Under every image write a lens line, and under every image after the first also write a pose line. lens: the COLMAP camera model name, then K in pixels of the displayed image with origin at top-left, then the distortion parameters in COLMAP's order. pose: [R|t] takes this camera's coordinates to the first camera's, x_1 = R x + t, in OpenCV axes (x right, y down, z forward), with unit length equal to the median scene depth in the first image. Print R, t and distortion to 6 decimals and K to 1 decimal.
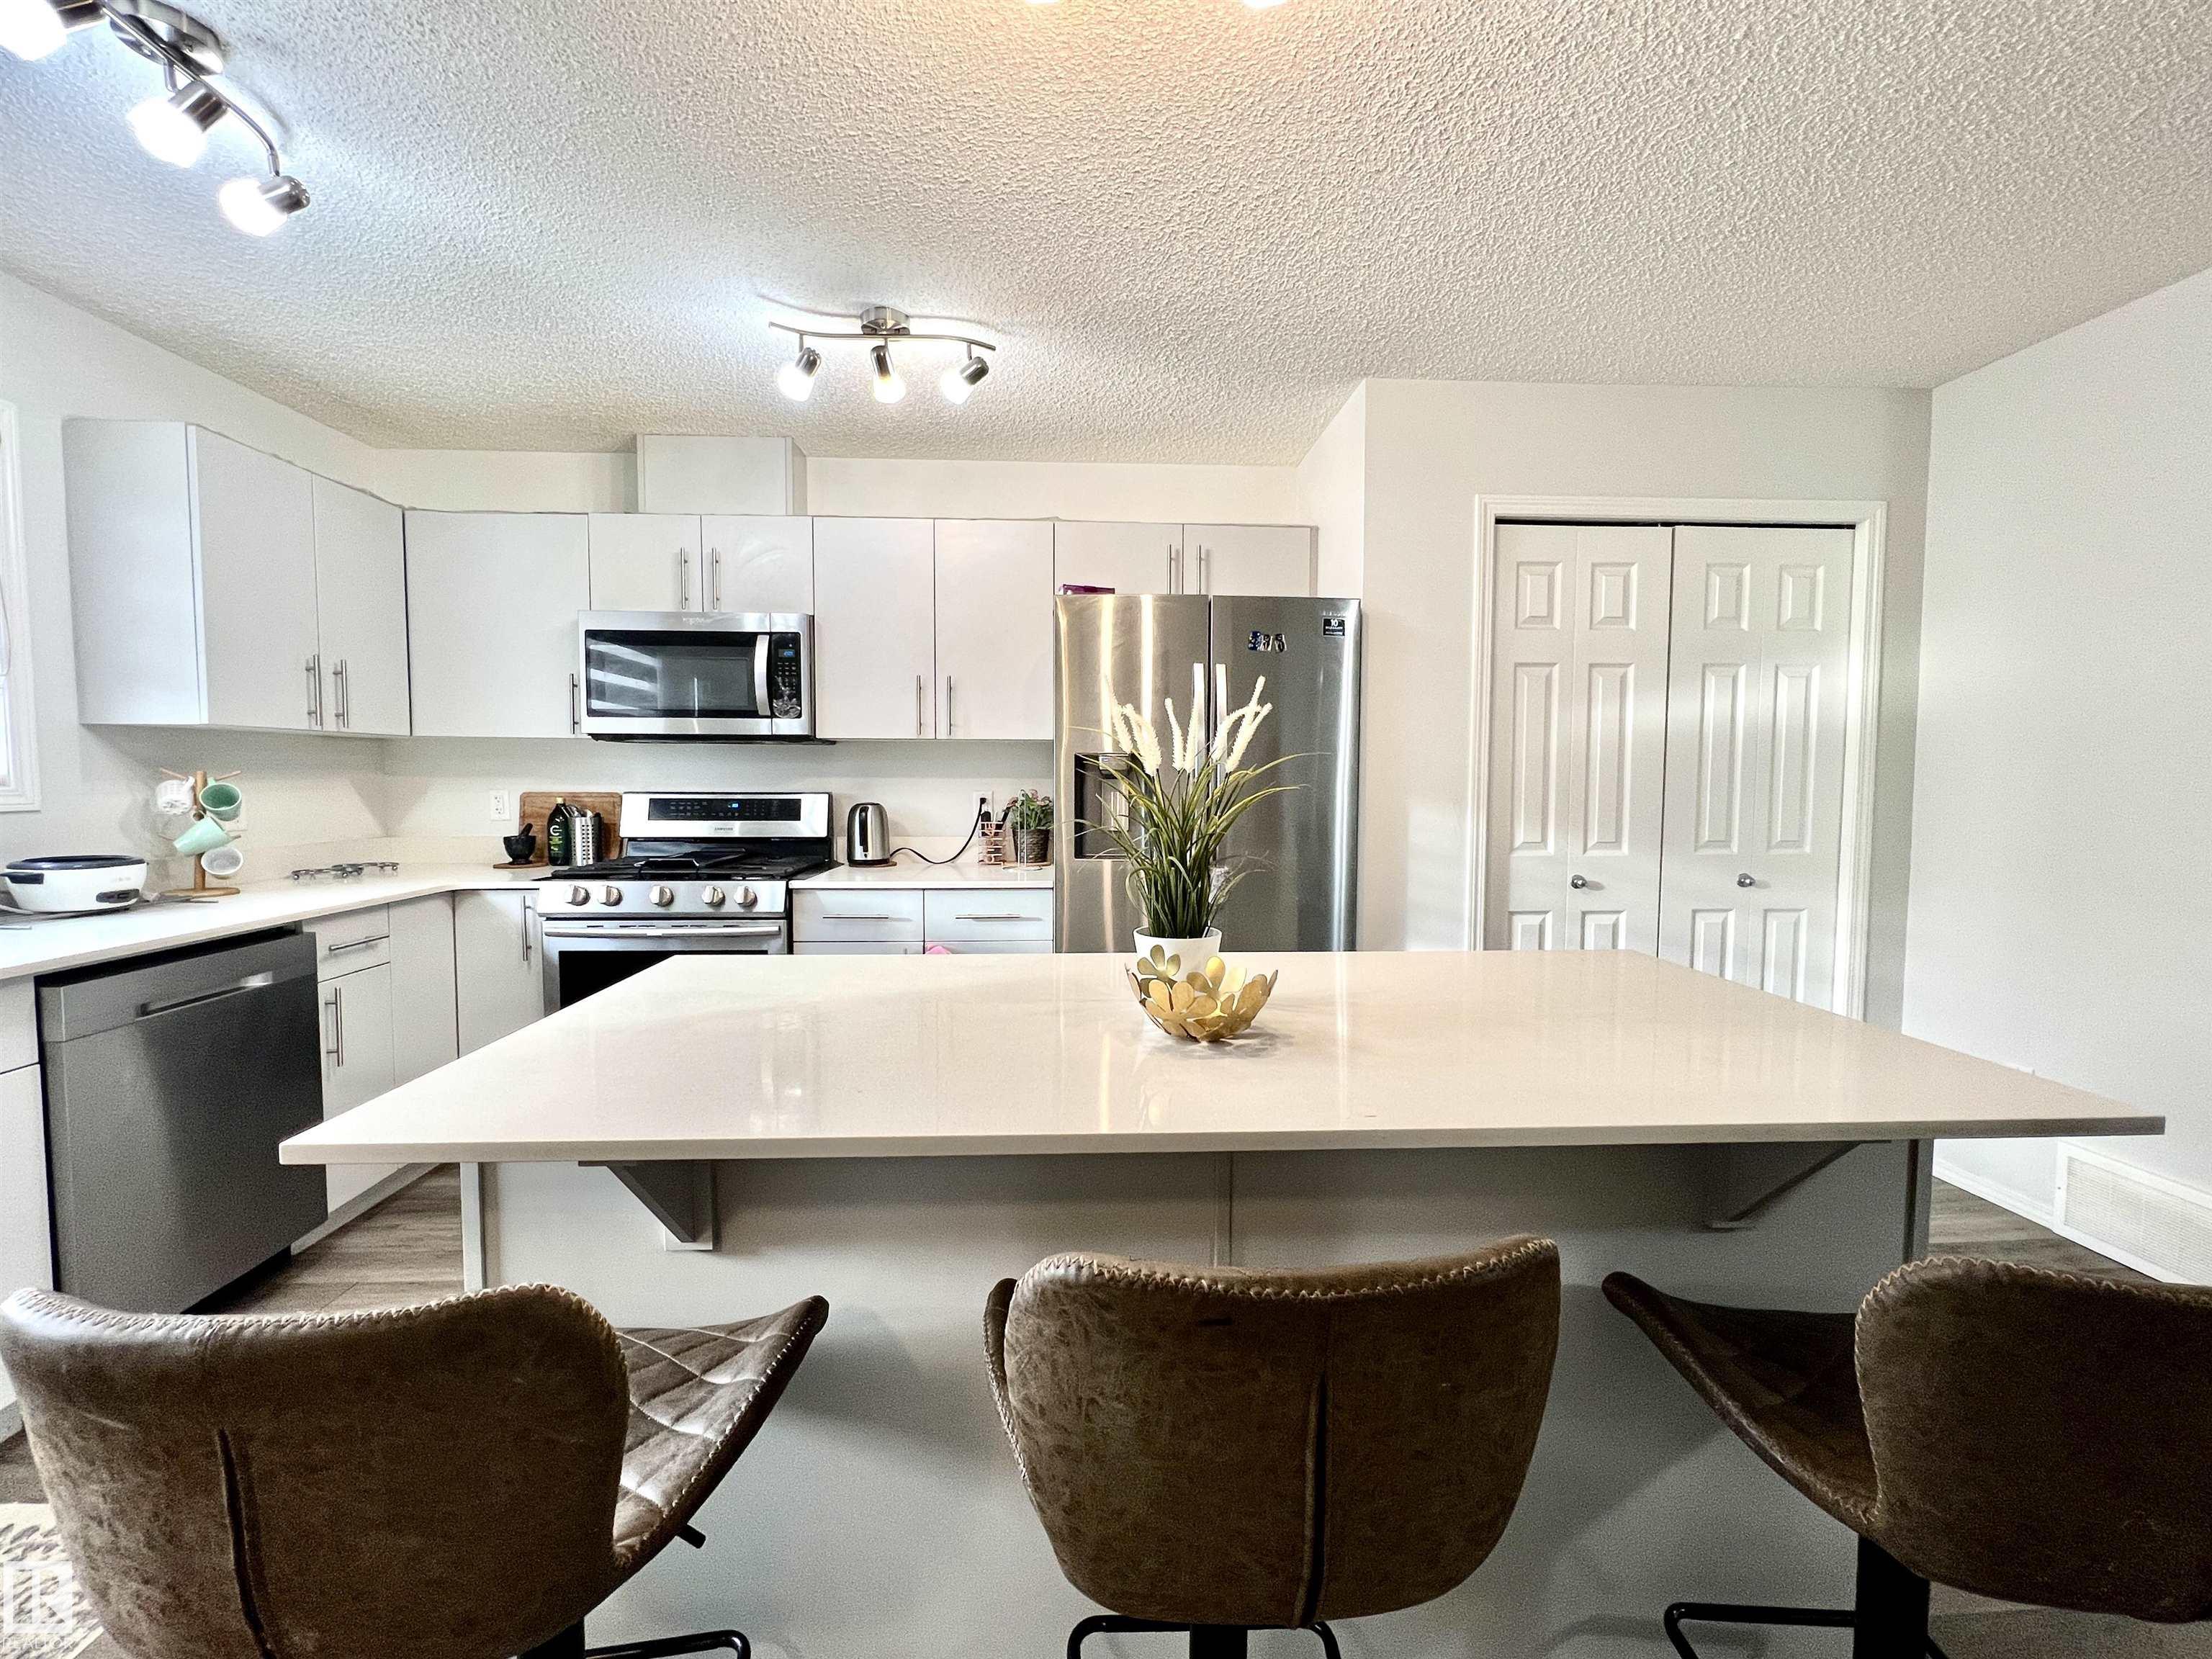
lens RADIAL K [[923.8, 0, 1101.2], [0, 923.8, 825.7], [0, 0, 1]] dist [-0.000845, -0.000163]
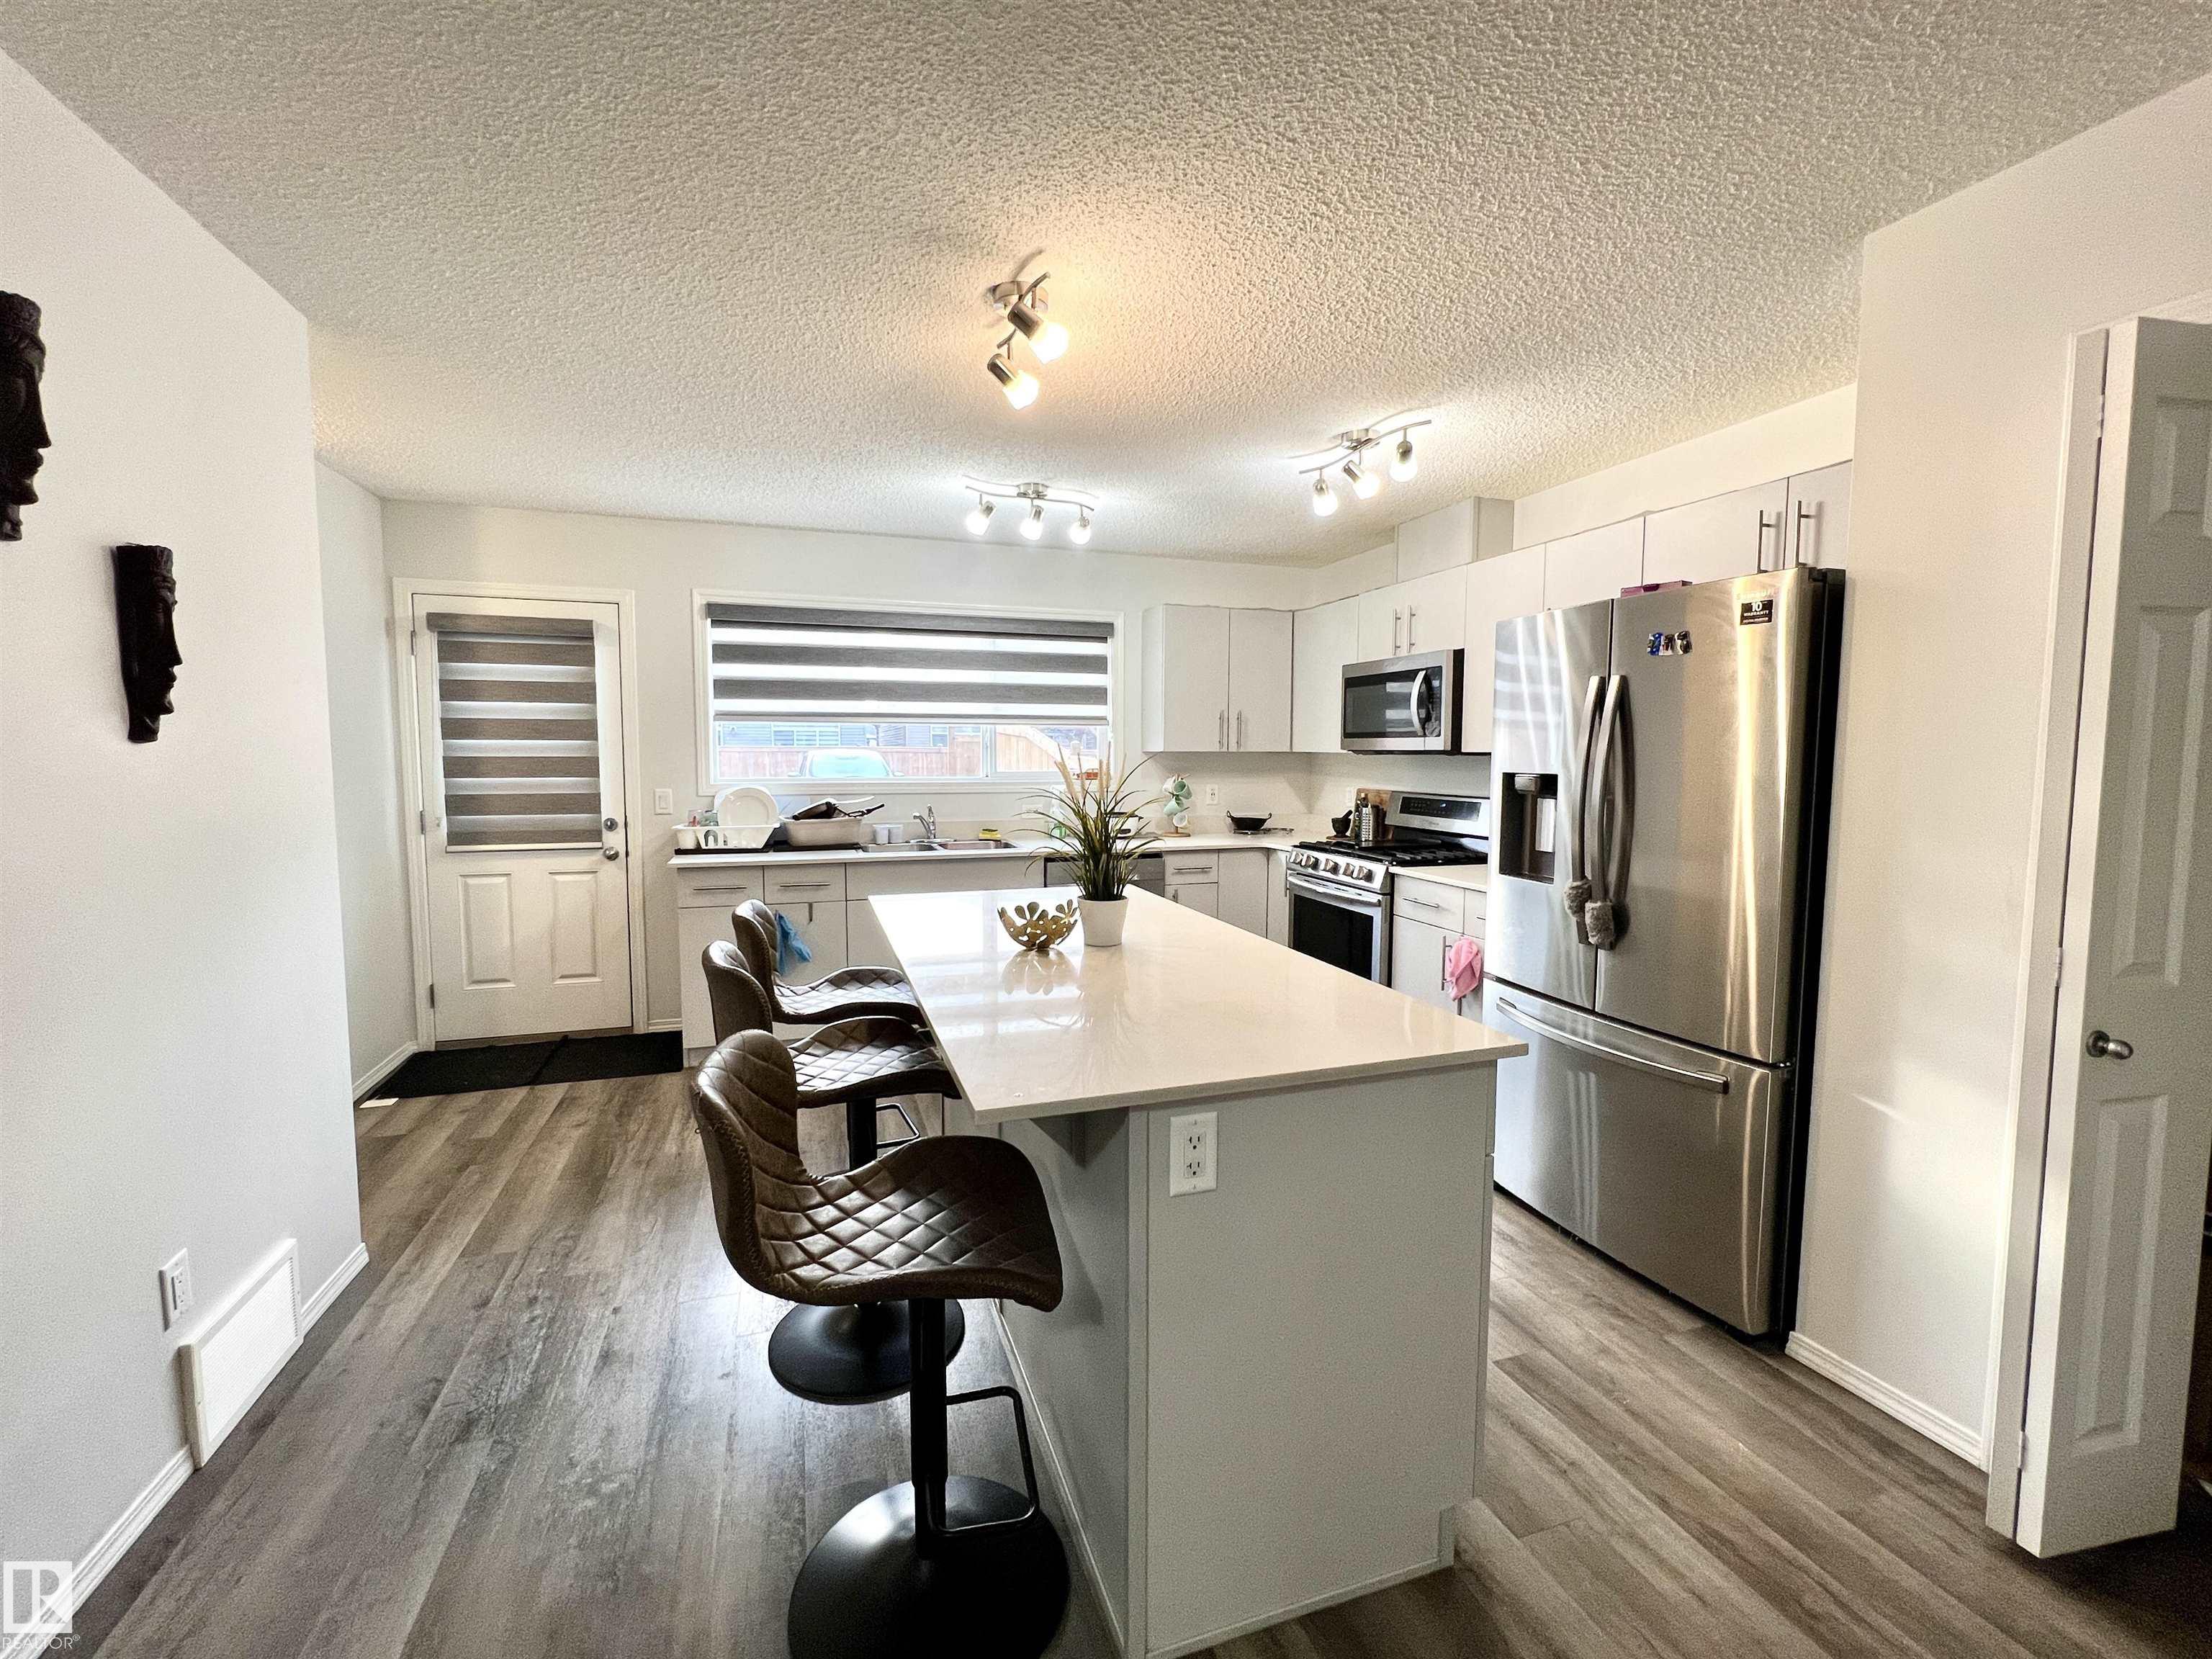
lens RADIAL K [[923.8, 0, 1101.2], [0, 923.8, 825.7], [0, 0, 1]] dist [-0.000845, -0.000163]
pose [[0.270216, 0.075271, -0.959853, 0.714270], [-0.055372, 0.996504, 0.062557, -0.049655], [0.961206, 0.036245, 0.273439, 0.240841]]
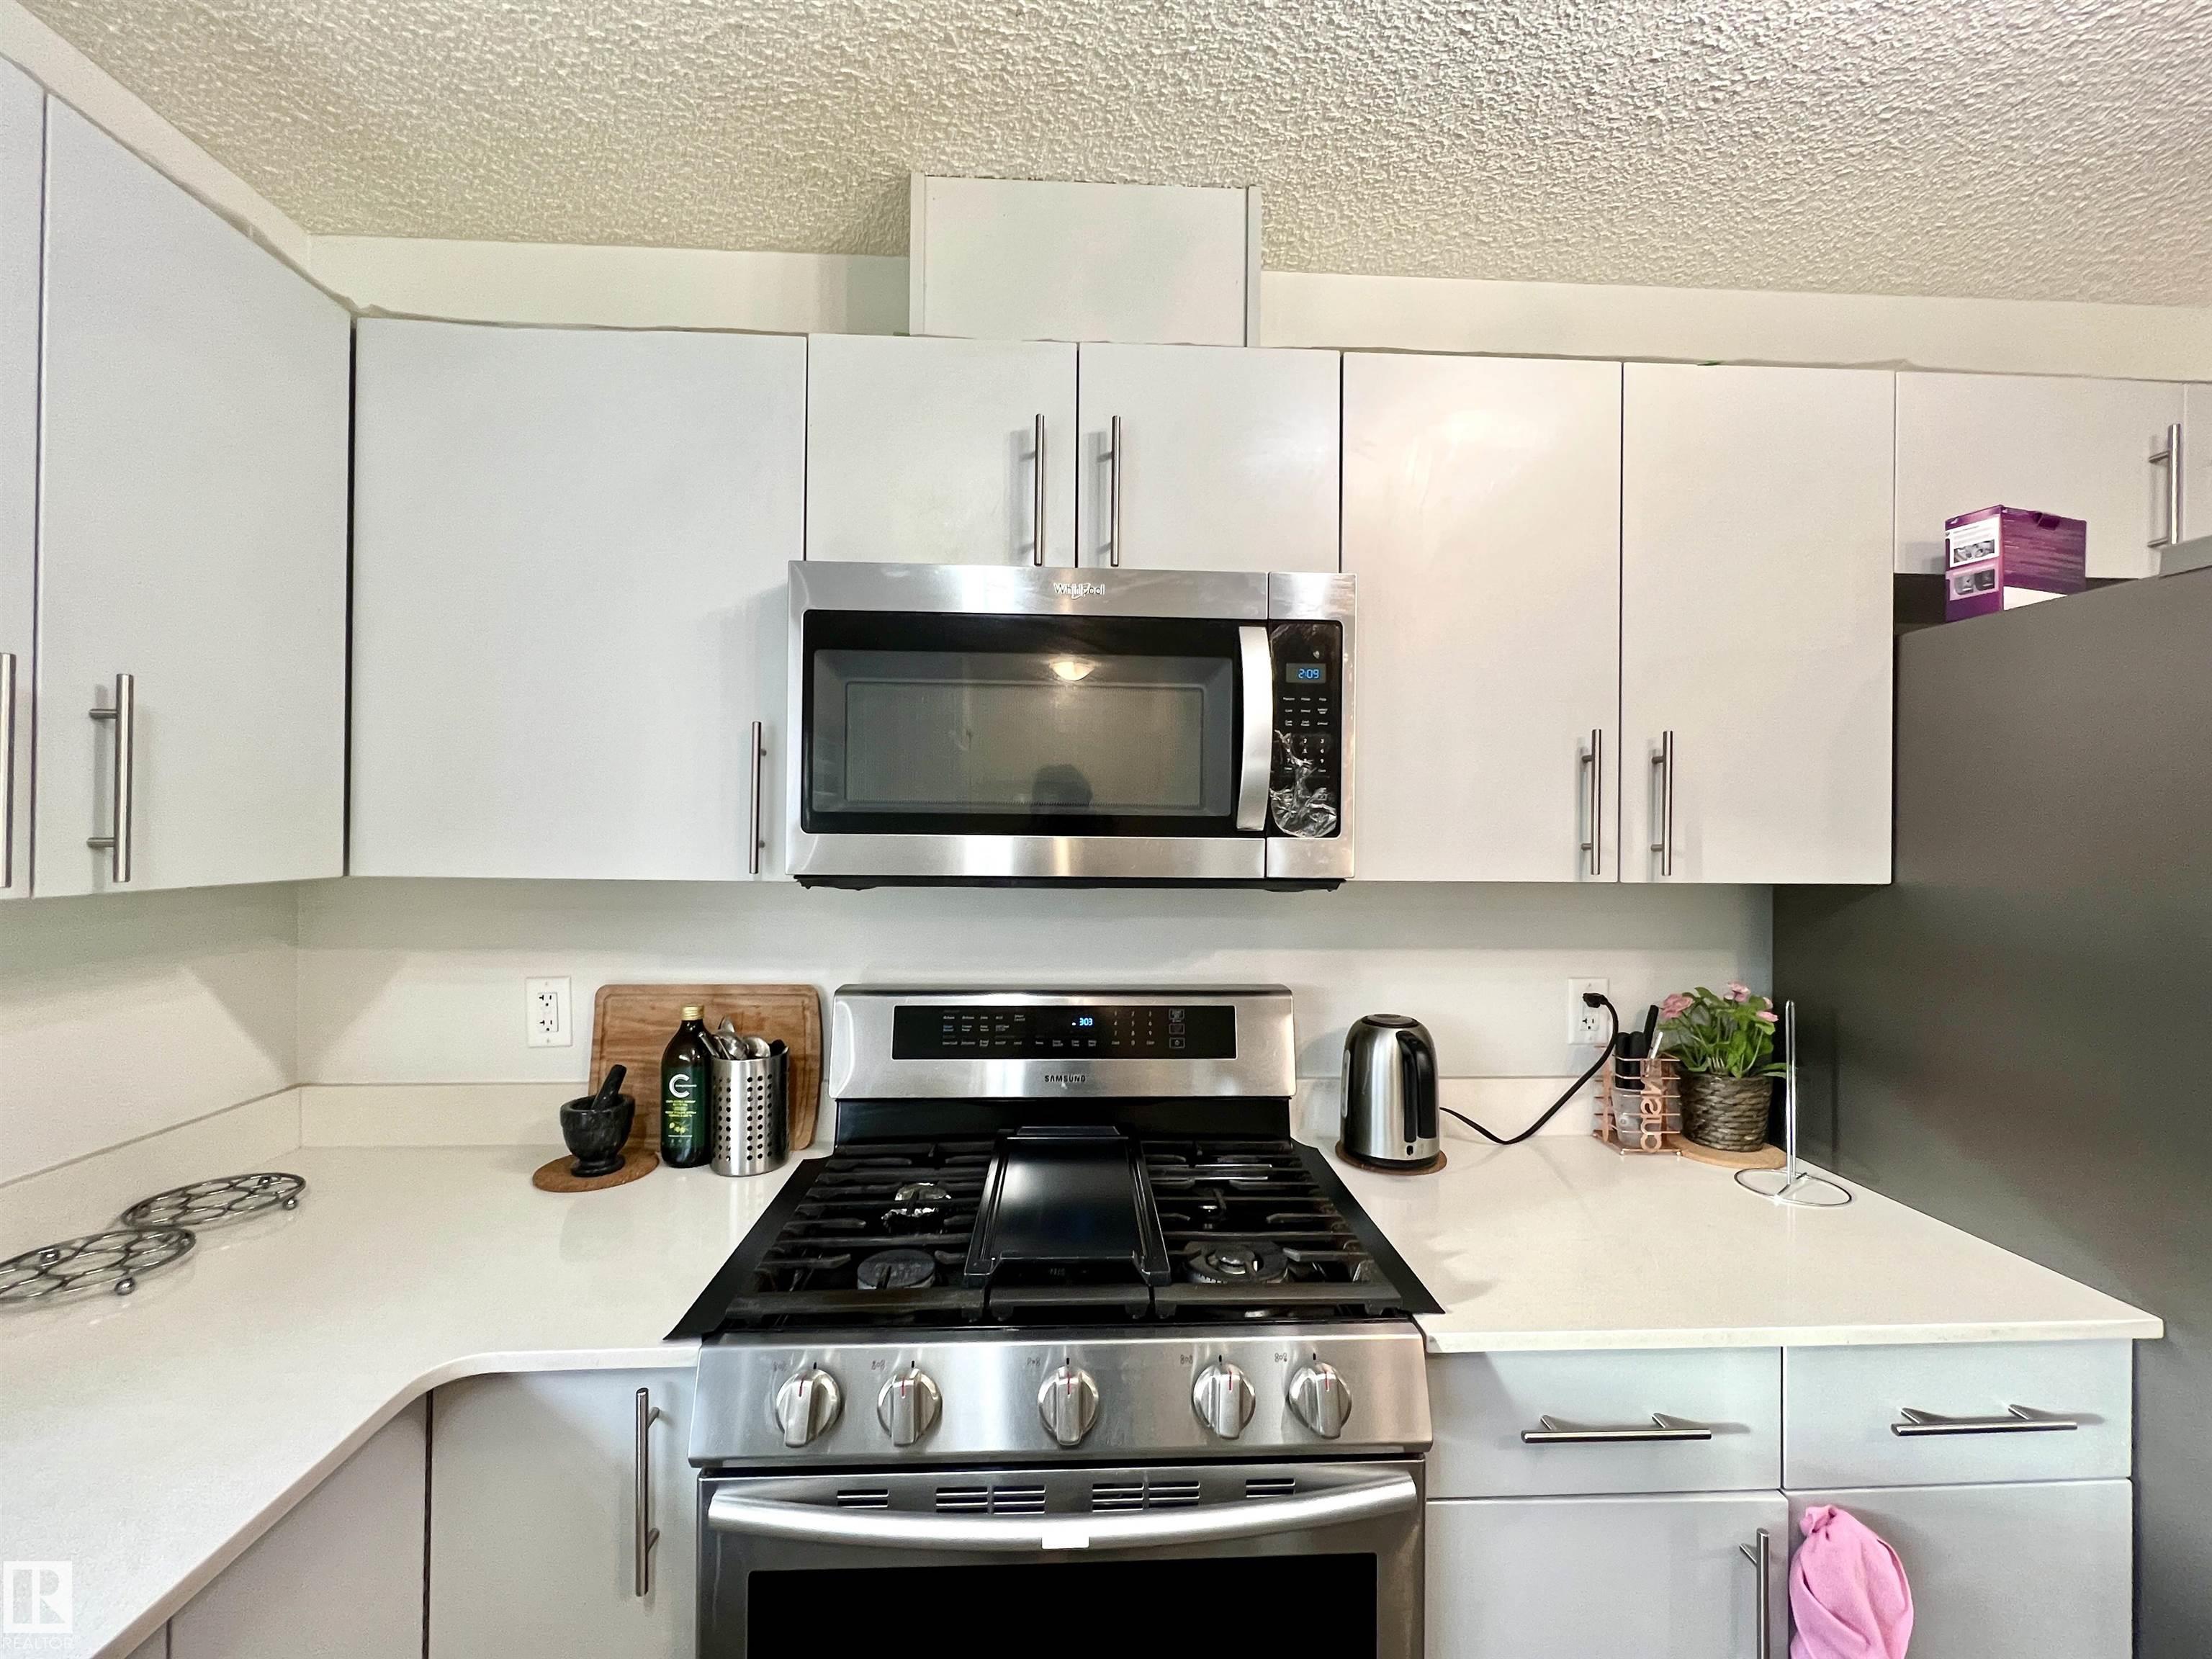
lens RADIAL K [[923.8, 0, 1101.2], [0, 923.8, 825.7], [0, 0, 1]] dist [-0.000845, -0.000163]
pose [[0.999989, 0.004624, 0.000386, -0.418381], [-0.004591, 0.998132, -0.060915, -0.094934], [-0.000667, 0.060912, 0.998143, 0.595401]]
